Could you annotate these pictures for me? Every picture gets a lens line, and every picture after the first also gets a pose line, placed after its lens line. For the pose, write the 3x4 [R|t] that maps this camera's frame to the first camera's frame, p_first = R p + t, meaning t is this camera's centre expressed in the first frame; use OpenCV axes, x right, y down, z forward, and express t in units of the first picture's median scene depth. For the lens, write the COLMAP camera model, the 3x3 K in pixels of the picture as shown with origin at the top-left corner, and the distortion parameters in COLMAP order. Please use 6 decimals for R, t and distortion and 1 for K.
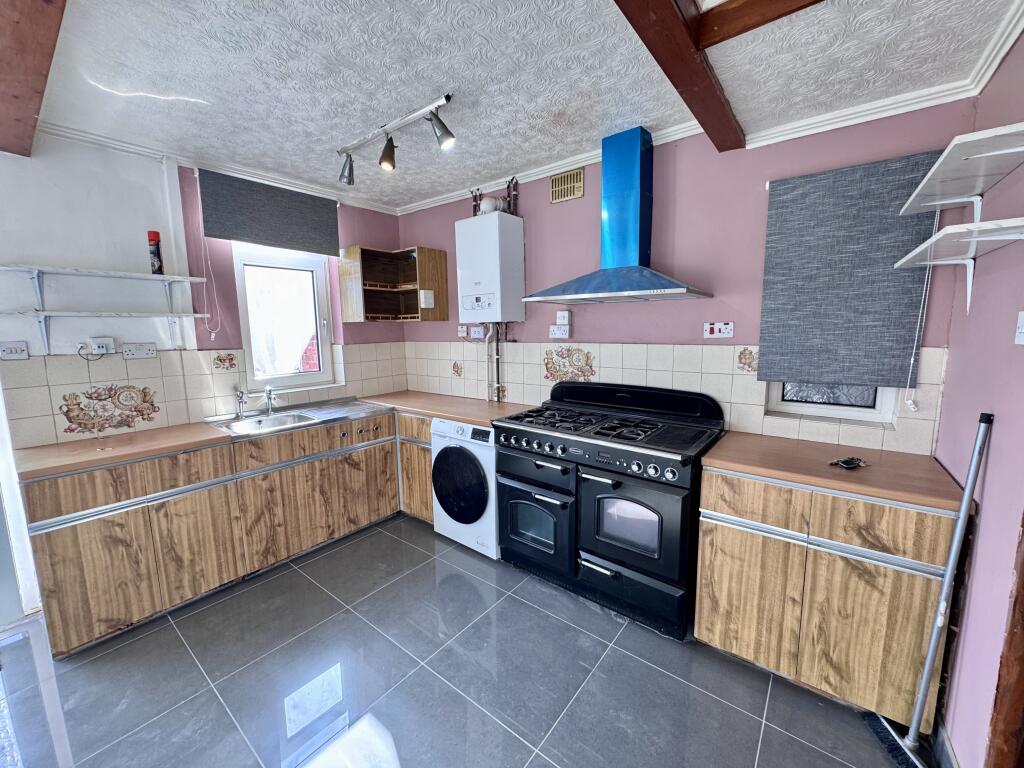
lens RADIAL K [[408.5, 0, 513.0], [0, 408.5, 383.0], [0, 0, 1]] dist [-0.004201, 0.000266]
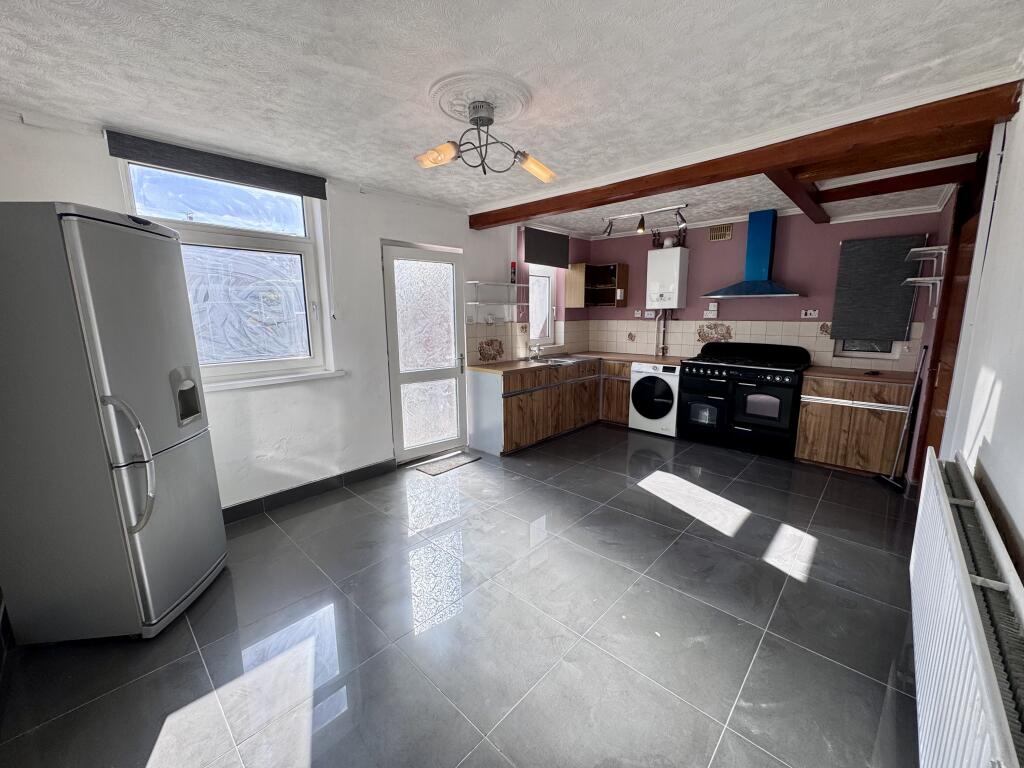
lens RADIAL K [[408.5, 0, 512.6], [0, 408.5, 383.5], [0, 0, 1]] dist [-0.004201, 0.000266]
pose [[0.996194, 0.022183, -0.084295, -0.649150], [-0.018922, 0.999049, 0.039292, 0.134818], [0.085086, -0.037547, 0.995666, -0.942481]]
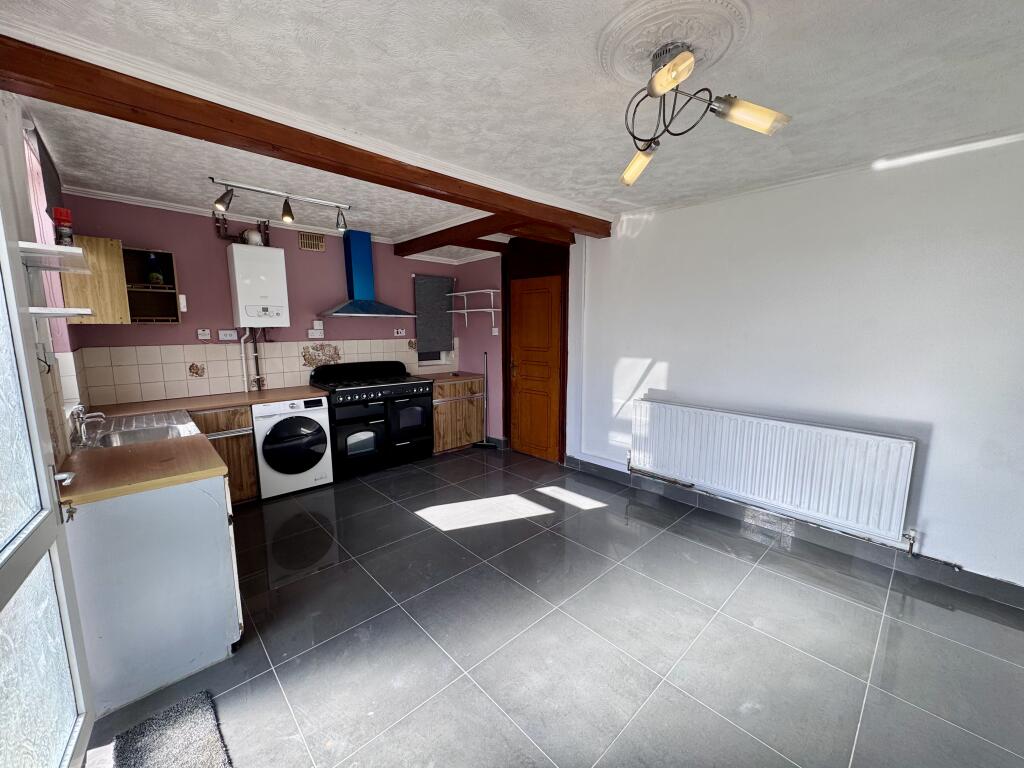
lens RADIAL K [[408.5, 0, 510.2], [0, 408.5, 382.7], [0, 0, 1]] dist [-0.004201, 0.000266]
pose [[0.151829, -0.122226, 0.980820, -1.449108], [0.132156, 0.985925, 0.102405, -0.004414], [-0.979532, 0.114073, 0.165844, 0.049255]]
